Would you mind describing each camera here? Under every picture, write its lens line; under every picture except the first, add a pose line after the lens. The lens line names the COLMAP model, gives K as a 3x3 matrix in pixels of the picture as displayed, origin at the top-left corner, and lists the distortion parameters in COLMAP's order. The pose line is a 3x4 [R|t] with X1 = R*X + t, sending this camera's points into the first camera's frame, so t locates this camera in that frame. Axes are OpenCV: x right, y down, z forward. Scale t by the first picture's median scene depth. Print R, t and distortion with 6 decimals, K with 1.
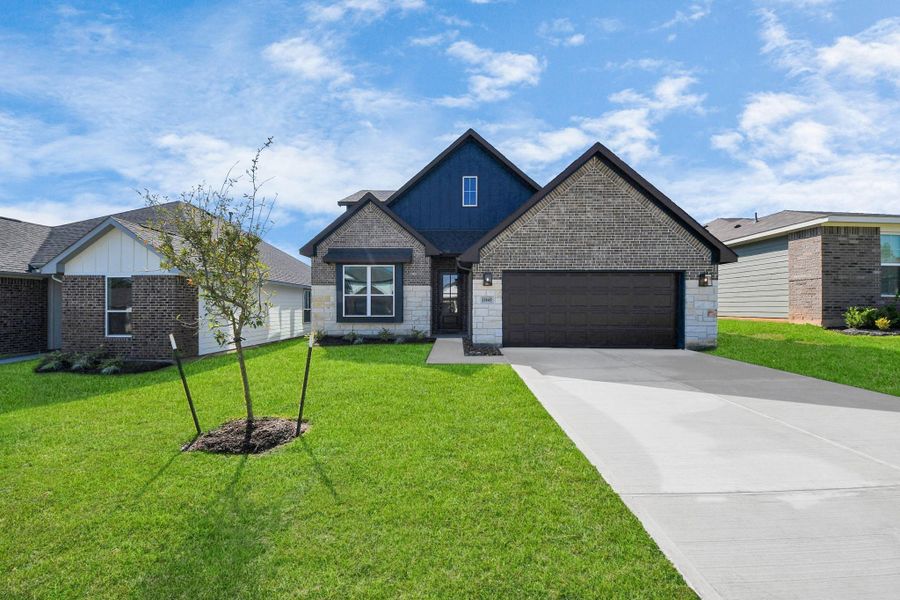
lens RADIAL K [[319.7, 0, 448.2], [0, 319.7, 303.8], [0, 0, 1]] dist [0.026038, -0.017437]
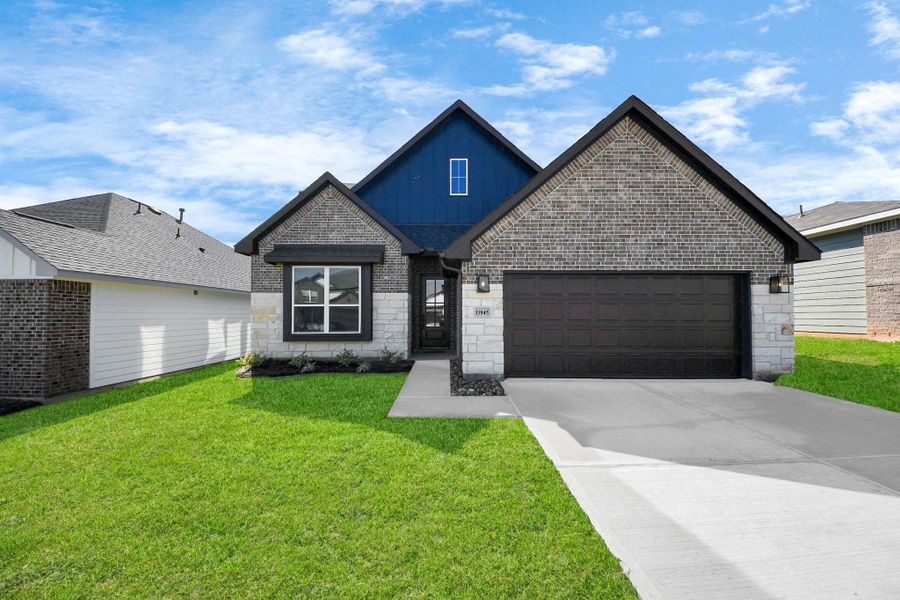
lens RADIAL K [[319.7, 0, 448.2], [0, 319.7, 303.8], [0, 0, 1]] dist [0.026038, -0.017437]
pose [[0.999528, -0.002568, 0.030627, 0.020099], [0.003314, 0.999698, -0.024334, -0.012255], [-0.030555, 0.024424, 0.999235, 0.249232]]
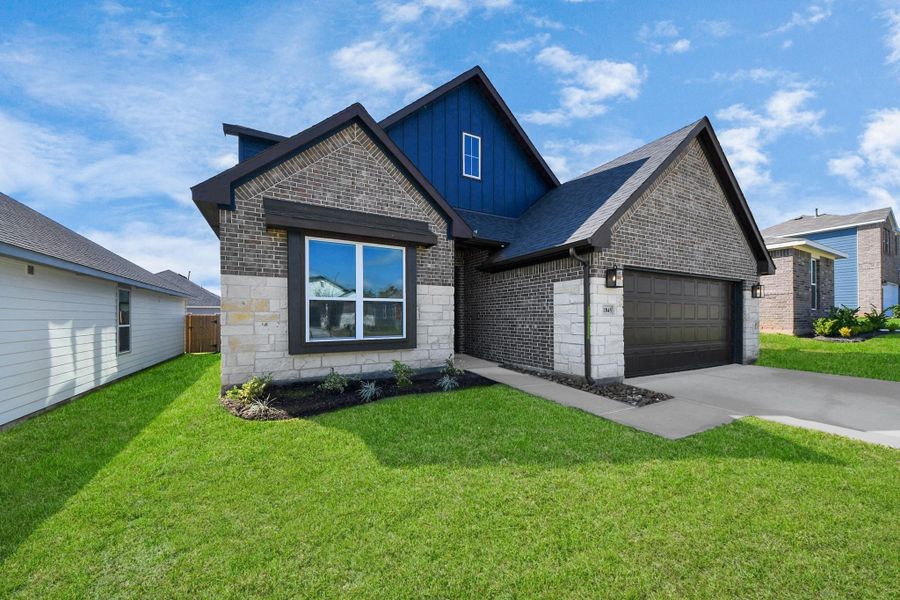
lens RADIAL K [[324.9, 0, 452.5], [0, 324.9, 316.3], [0, 0, 1]] dist [-0.001158, -0.000126]
pose [[0.873528, -0.002677, 0.486767, -0.409838], [-0.000807, 0.999976, 0.006946, -0.003427], [-0.486774, -0.006460, 0.873504, 0.504052]]
